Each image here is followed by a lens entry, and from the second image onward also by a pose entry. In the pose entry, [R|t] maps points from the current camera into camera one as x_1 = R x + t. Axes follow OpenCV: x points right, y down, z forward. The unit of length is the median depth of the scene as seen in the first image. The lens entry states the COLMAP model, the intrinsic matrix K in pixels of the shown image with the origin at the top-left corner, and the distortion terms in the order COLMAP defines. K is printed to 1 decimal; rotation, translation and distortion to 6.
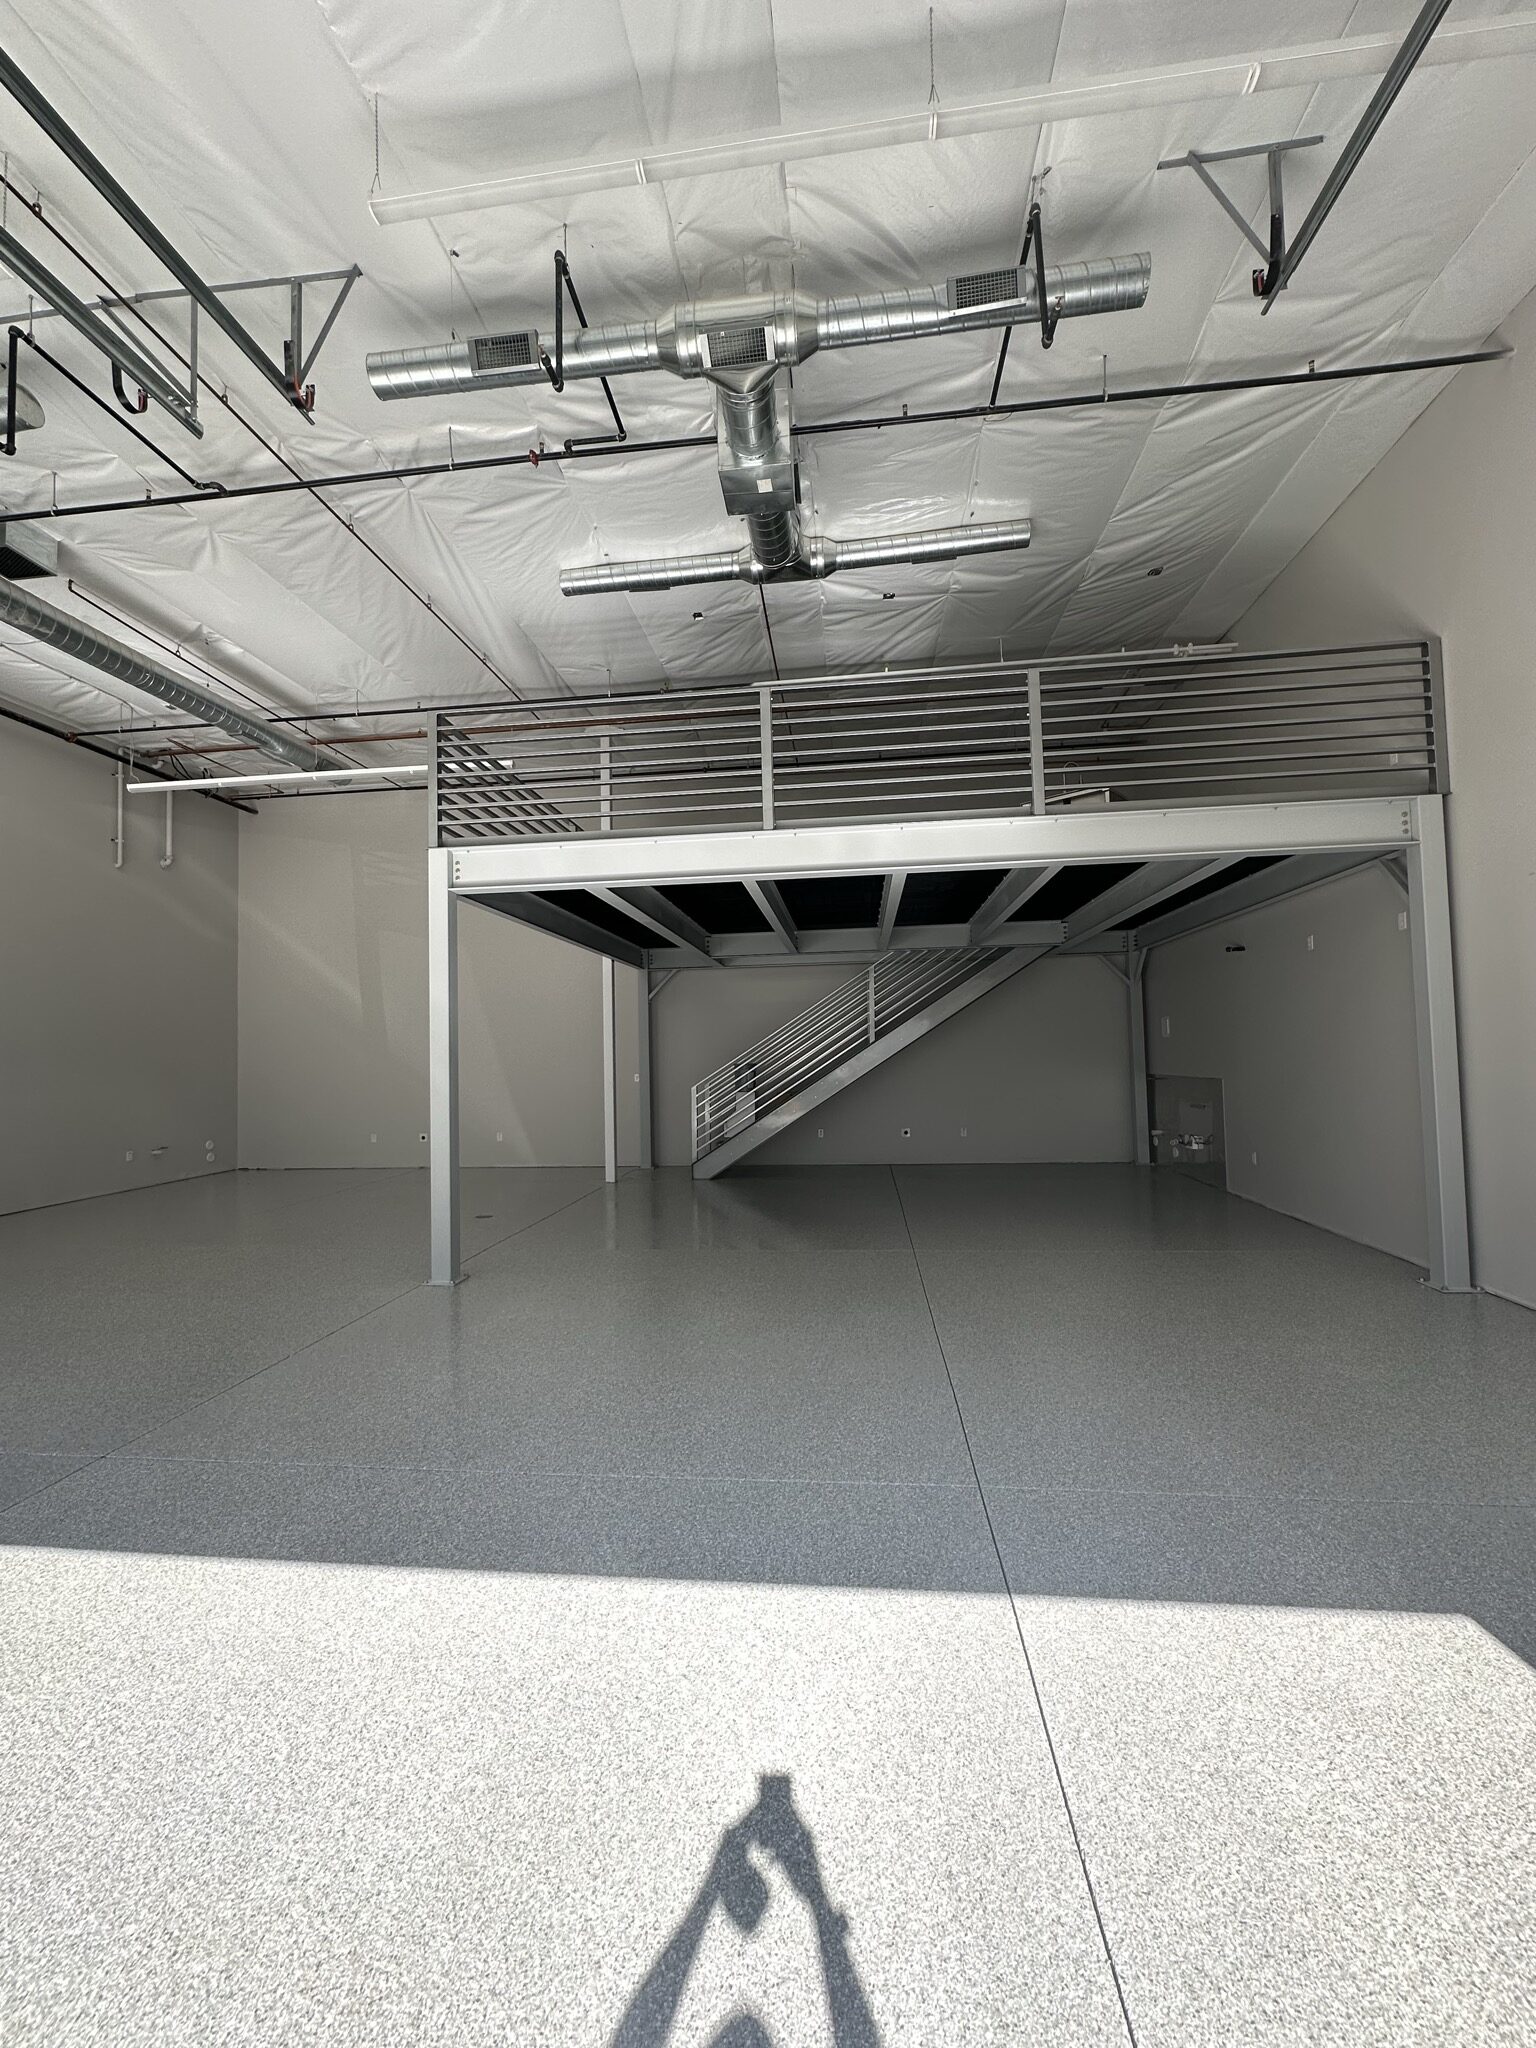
lens RADIAL K [[813.8, 0, 771.6], [0, 813.8, 1023.3], [0, 0, 1]] dist [-0.002326, 0.000110]
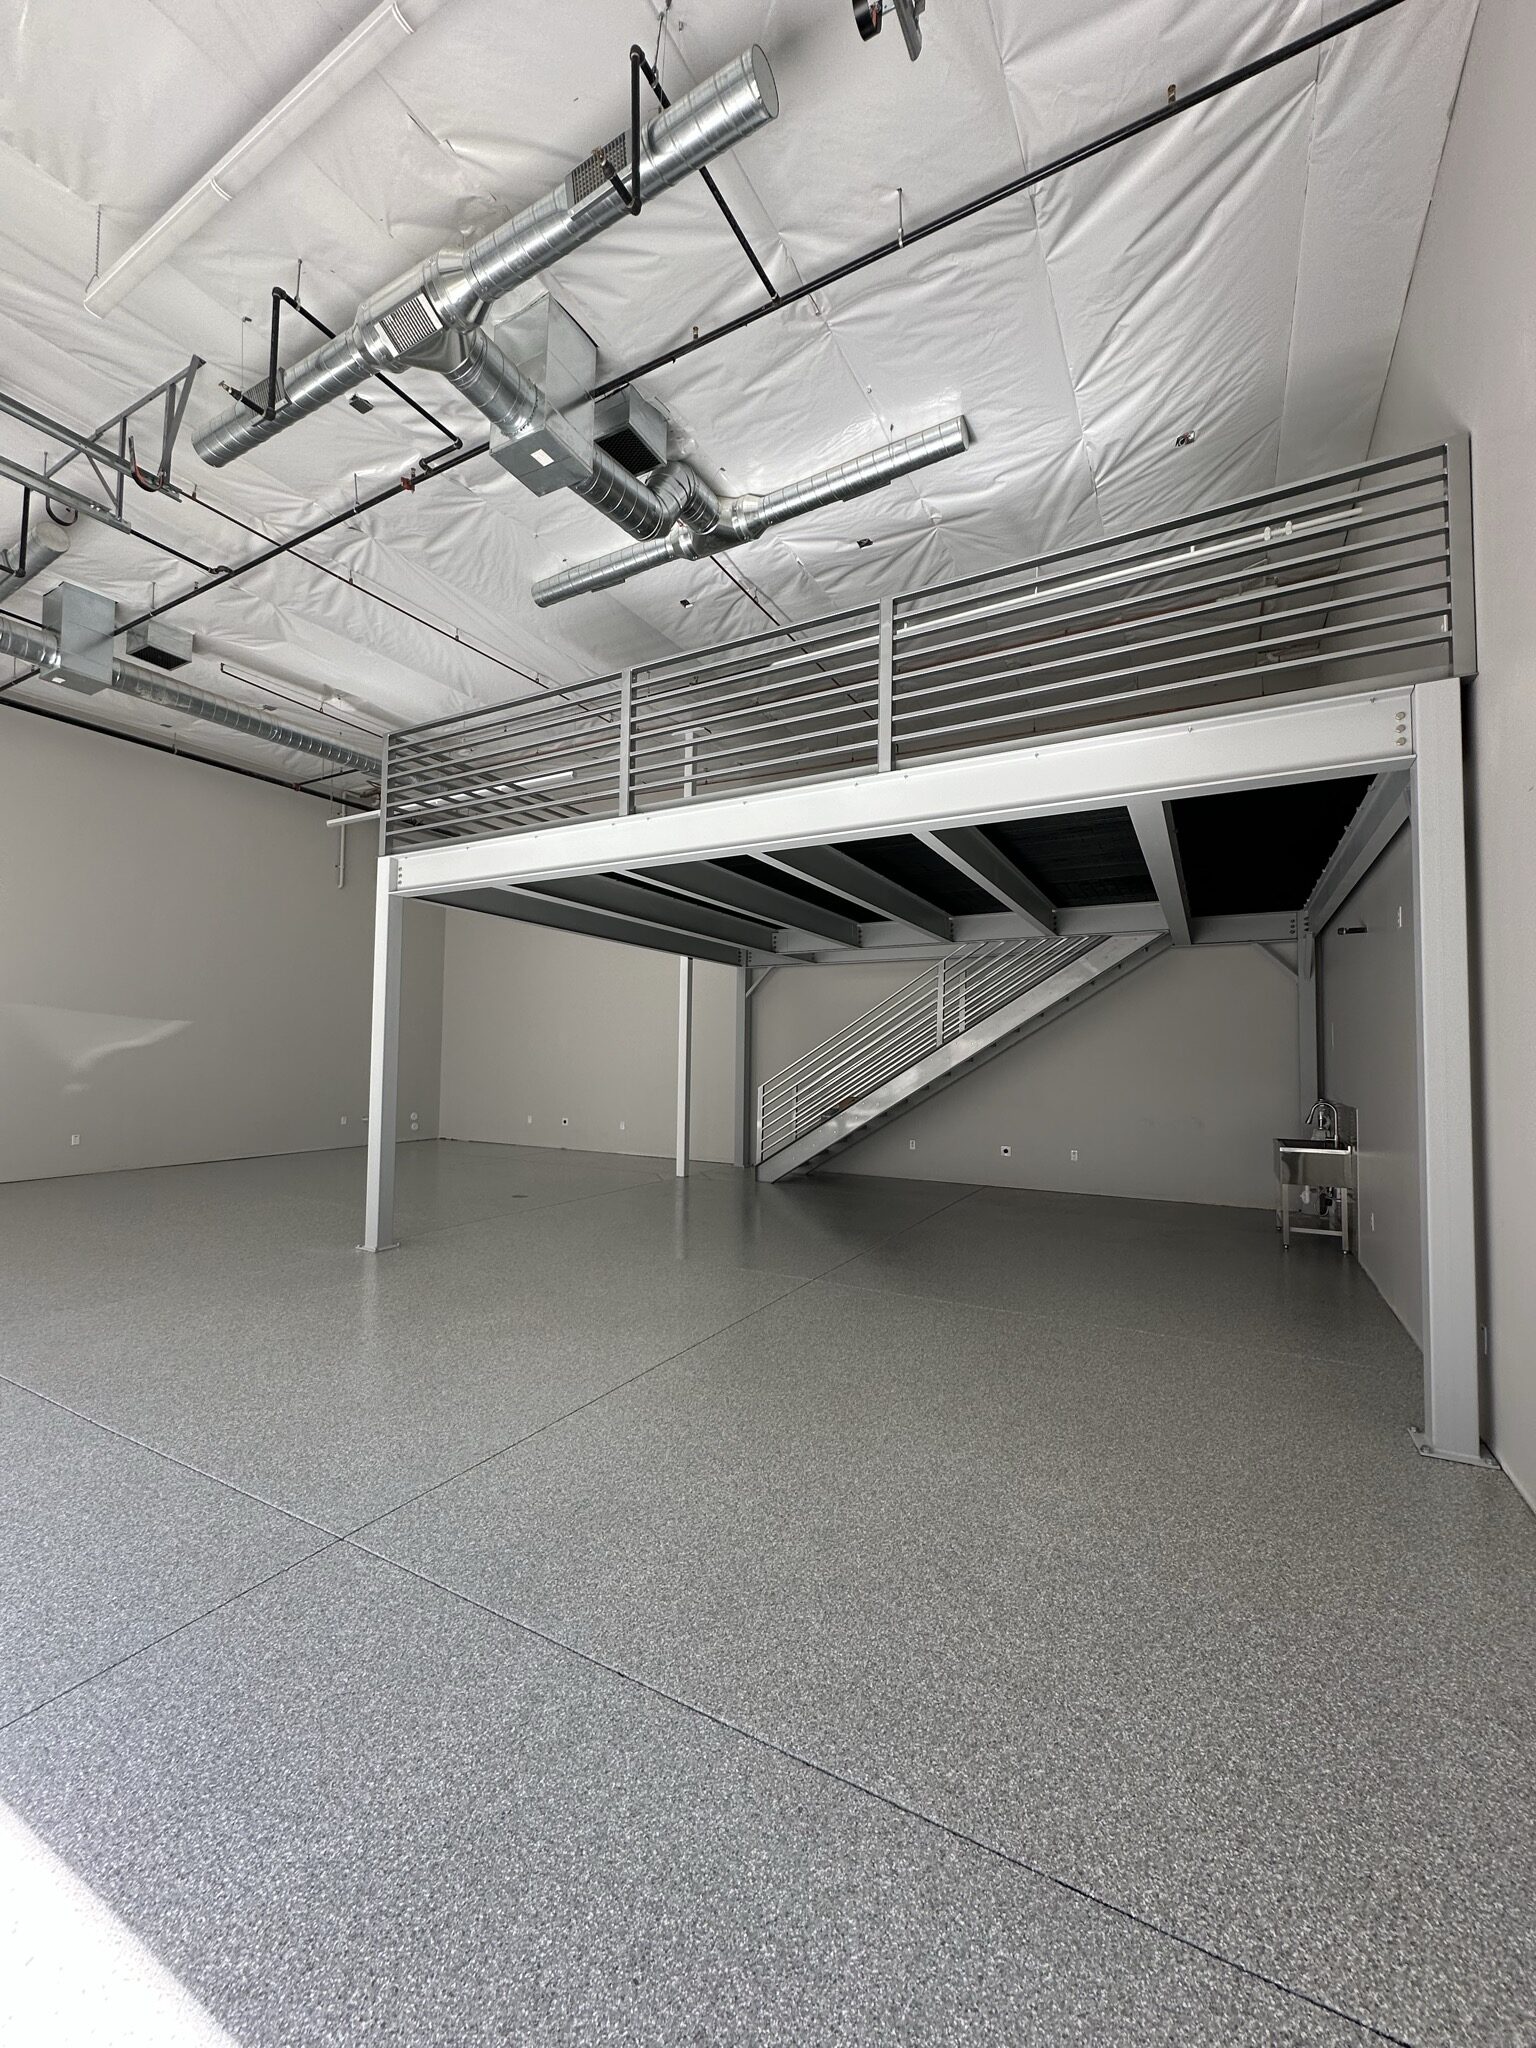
lens RADIAL K [[813.8, 0, 769.6], [0, 813.8, 1023.1], [0, 0, 1]] dist [-0.002326, 0.000110]
pose [[0.923357, 0.018890, -0.383477, 0.454145], [-0.019744, 0.999804, 0.001709, -0.000168], [0.383434, 0.005994, 0.923549, 0.161049]]
